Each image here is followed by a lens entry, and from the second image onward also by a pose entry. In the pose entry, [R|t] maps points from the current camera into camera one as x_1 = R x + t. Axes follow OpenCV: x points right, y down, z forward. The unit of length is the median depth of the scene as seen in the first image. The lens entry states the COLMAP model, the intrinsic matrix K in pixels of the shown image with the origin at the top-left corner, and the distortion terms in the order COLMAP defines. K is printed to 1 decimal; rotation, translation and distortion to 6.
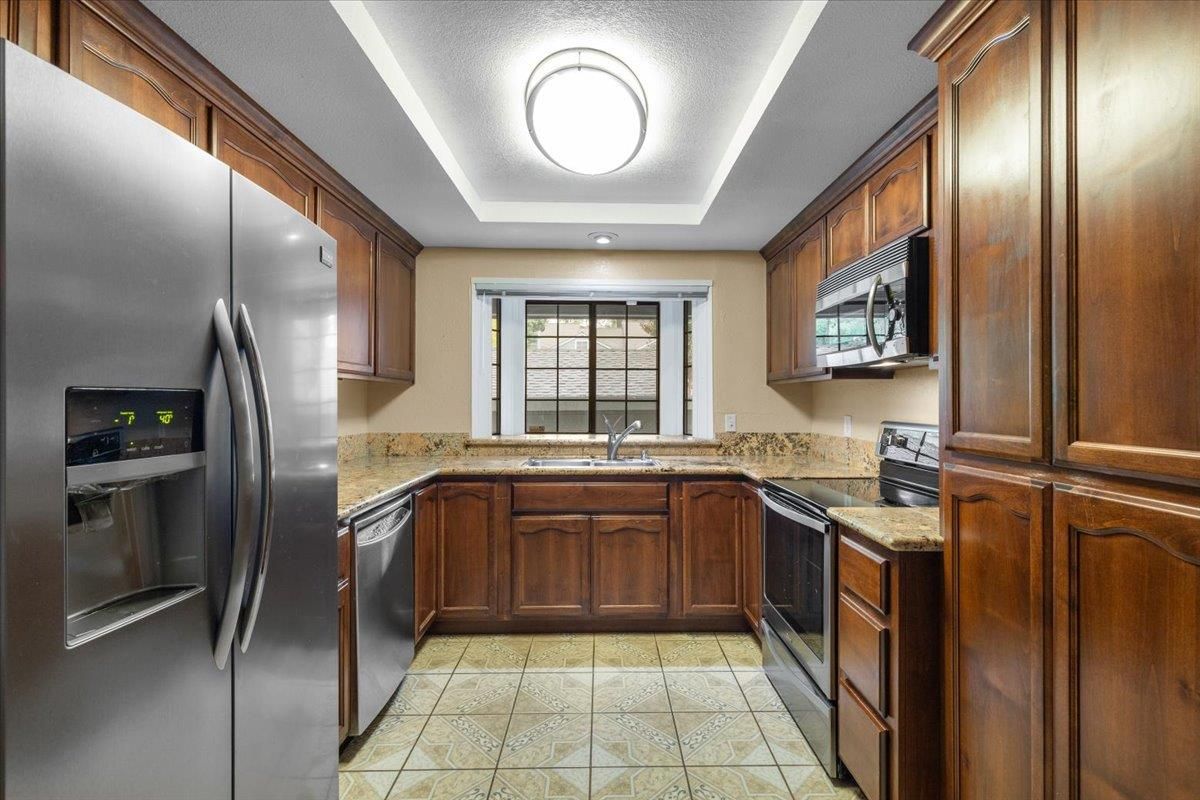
lens RADIAL K [[561.8, 0, 582.8], [0, 561.8, 397.4], [0, 0, 1]] dist [0.000718, 0.000705]
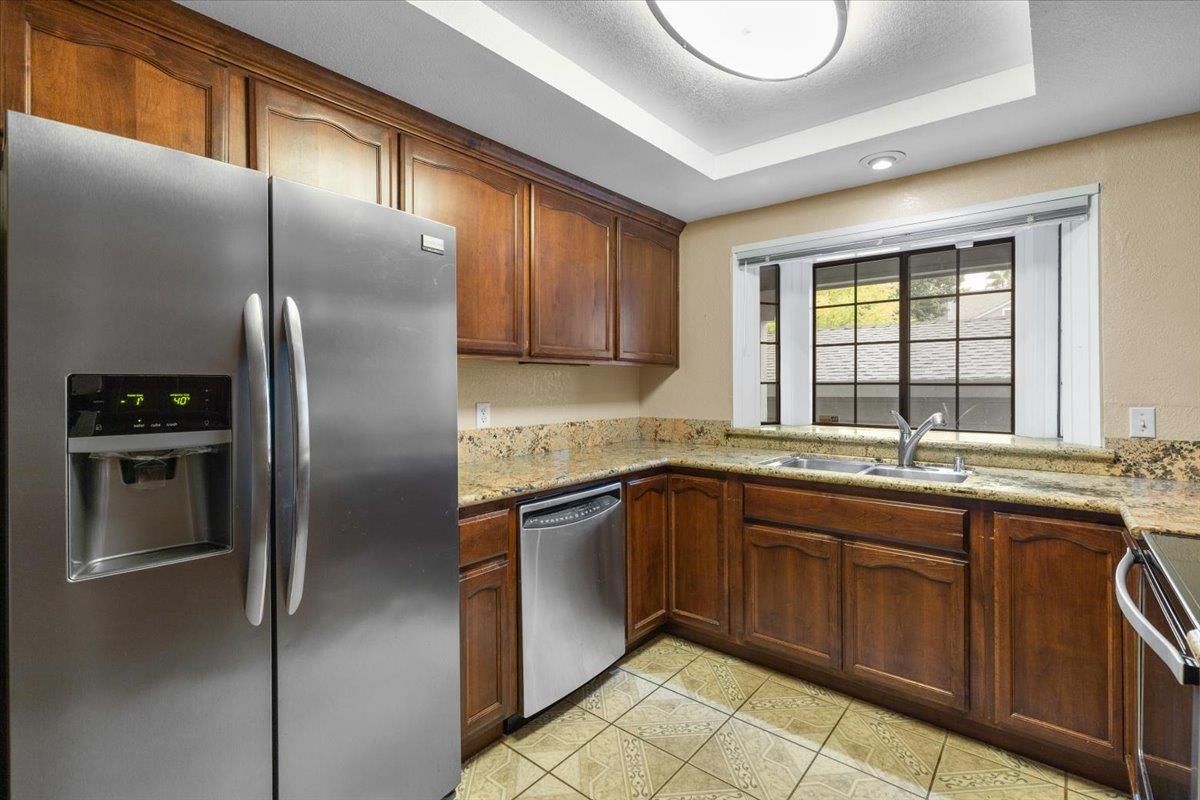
lens RADIAL K [[536.0, 0, 601.2], [0, 536.0, 388.0], [0, 0, 1]] dist [0.000537, -0.000054]
pose [[0.762351, 0.000807, -0.647163, 0.229156], [0.005803, 0.999950, 0.008083, 0.002950], [0.647138, -0.009917, 0.762309, 0.254659]]
